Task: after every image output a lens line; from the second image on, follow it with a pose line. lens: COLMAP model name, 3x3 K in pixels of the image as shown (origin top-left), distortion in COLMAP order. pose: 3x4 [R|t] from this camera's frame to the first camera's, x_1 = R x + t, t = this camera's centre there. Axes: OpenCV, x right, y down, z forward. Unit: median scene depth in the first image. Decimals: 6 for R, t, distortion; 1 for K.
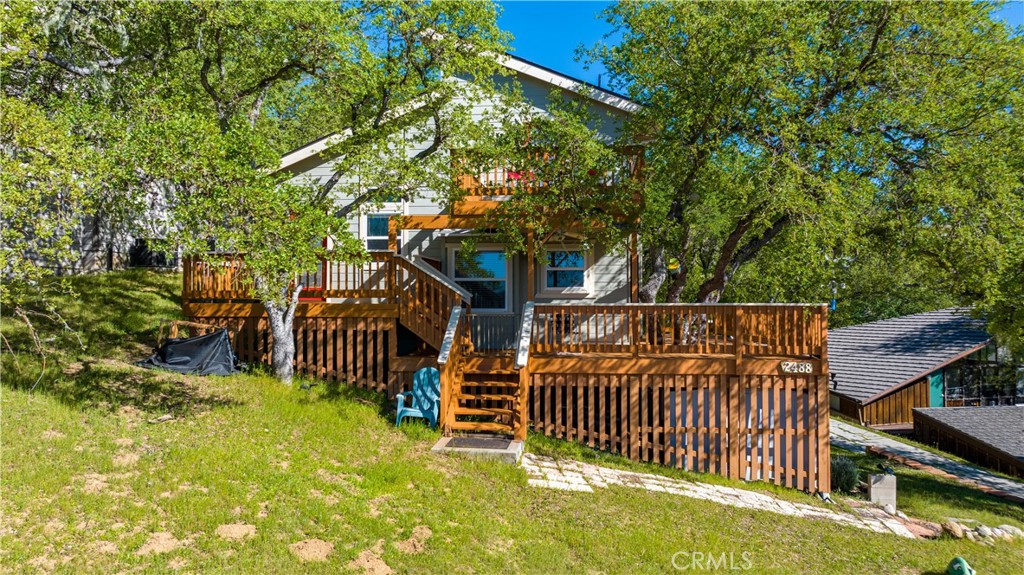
lens RADIAL K [[765.8, 0, 512.0], [0, 765.8, 287.5], [0, 0, 1]] dist [0.007509, 0.002192]
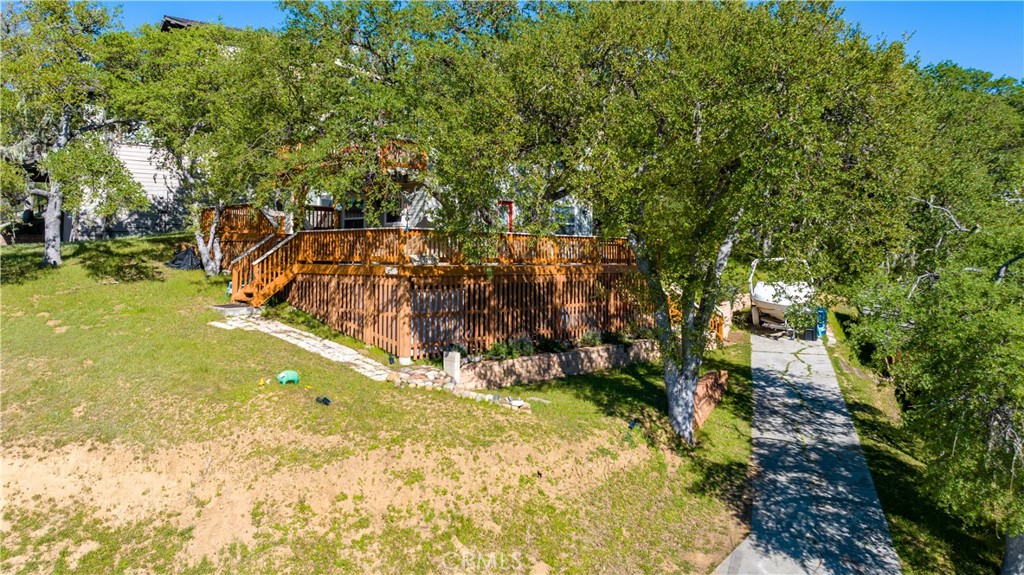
lens RADIAL K [[765.8, 0, 512.0], [0, 765.8, 287.5], [0, 0, 1]] dist [0.007509, 0.002192]
pose [[0.808084, 0.041473, -0.587605, 1.417055], [-0.020018, 0.998876, 0.042971, 0.069302], [0.588726, -0.022961, 0.808006, -0.047014]]
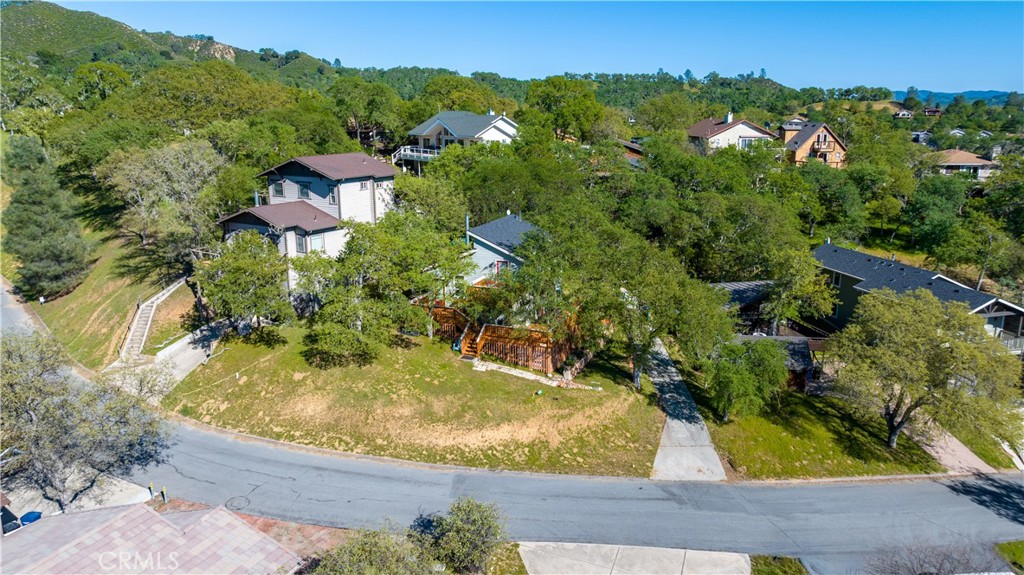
lens RADIAL K [[765.8, 0, 512.0], [0, 765.8, 287.5], [0, 0, 1]] dist [0.007509, 0.002192]
pose [[0.964176, 0.058979, -0.258622, 1.298882], [0.009199, 0.966948, 0.254807, -1.299359], [0.265102, -0.248058, 0.931766, -2.952867]]
